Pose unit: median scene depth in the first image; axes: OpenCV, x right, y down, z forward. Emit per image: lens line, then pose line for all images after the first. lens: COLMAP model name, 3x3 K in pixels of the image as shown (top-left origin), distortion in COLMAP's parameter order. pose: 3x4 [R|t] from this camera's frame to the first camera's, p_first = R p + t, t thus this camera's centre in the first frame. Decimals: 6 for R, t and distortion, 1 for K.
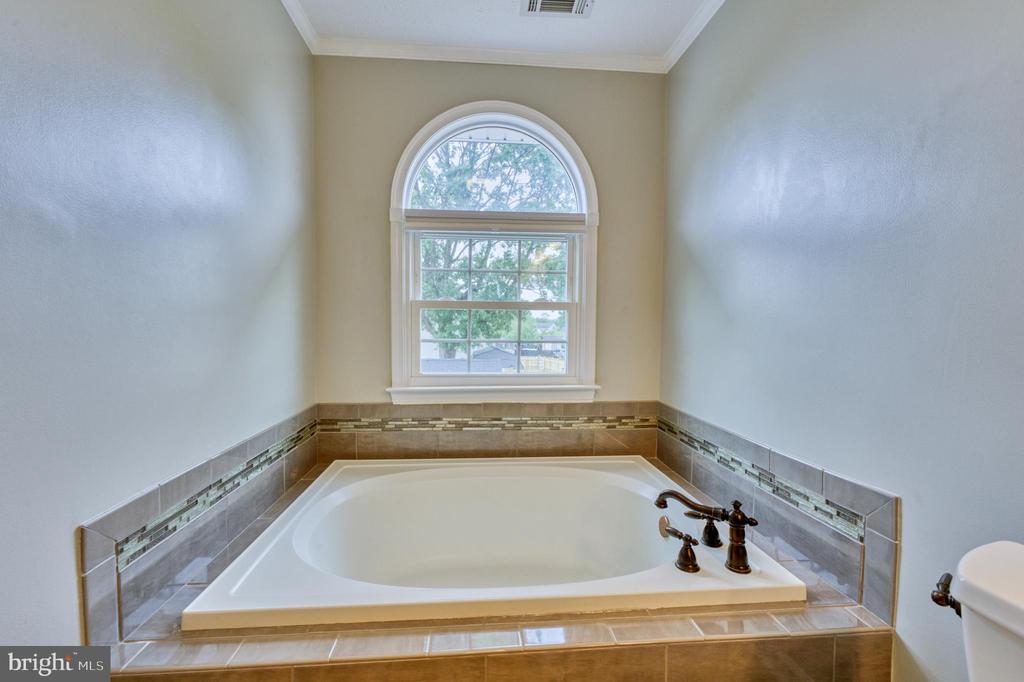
lens RADIAL K [[414.8, 0, 512.3], [0, 414.8, 345.0], [0, 0, 1]] dist [-0.011607, -0.001961]
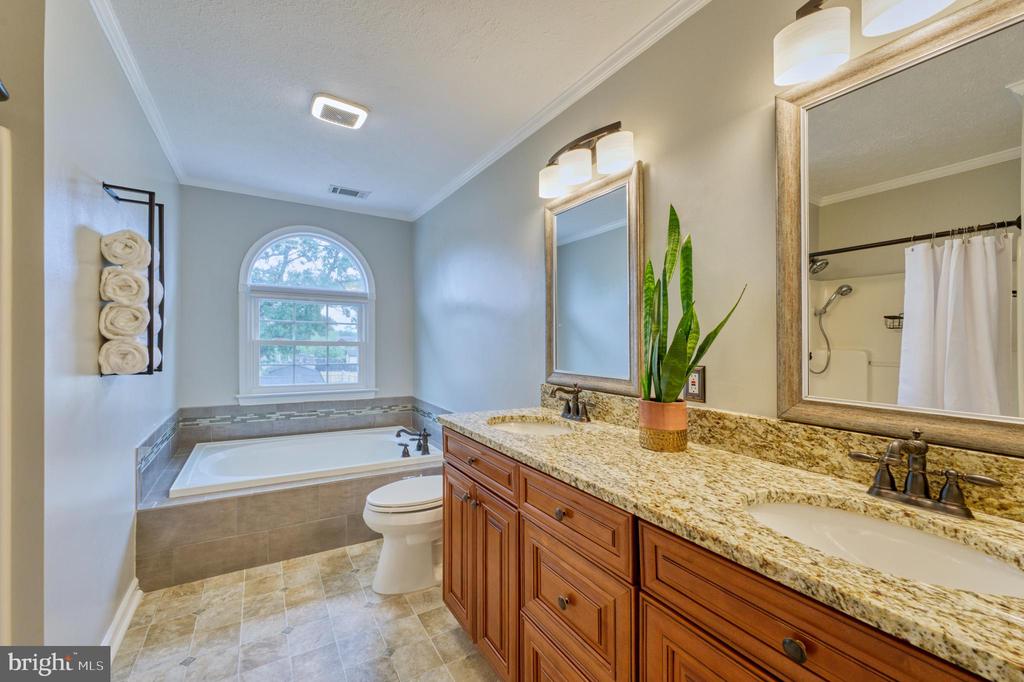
lens RADIAL K [[414.8, 0, 532.9], [0, 414.8, 363.1], [0, 0, 1]] dist [-0.011607, -0.001961]
pose [[0.880045, -0.011897, 0.474741, -0.048469], [0.005728, 0.999879, 0.014439, -0.034916], [-0.474855, -0.009988, 0.880007, -0.908096]]
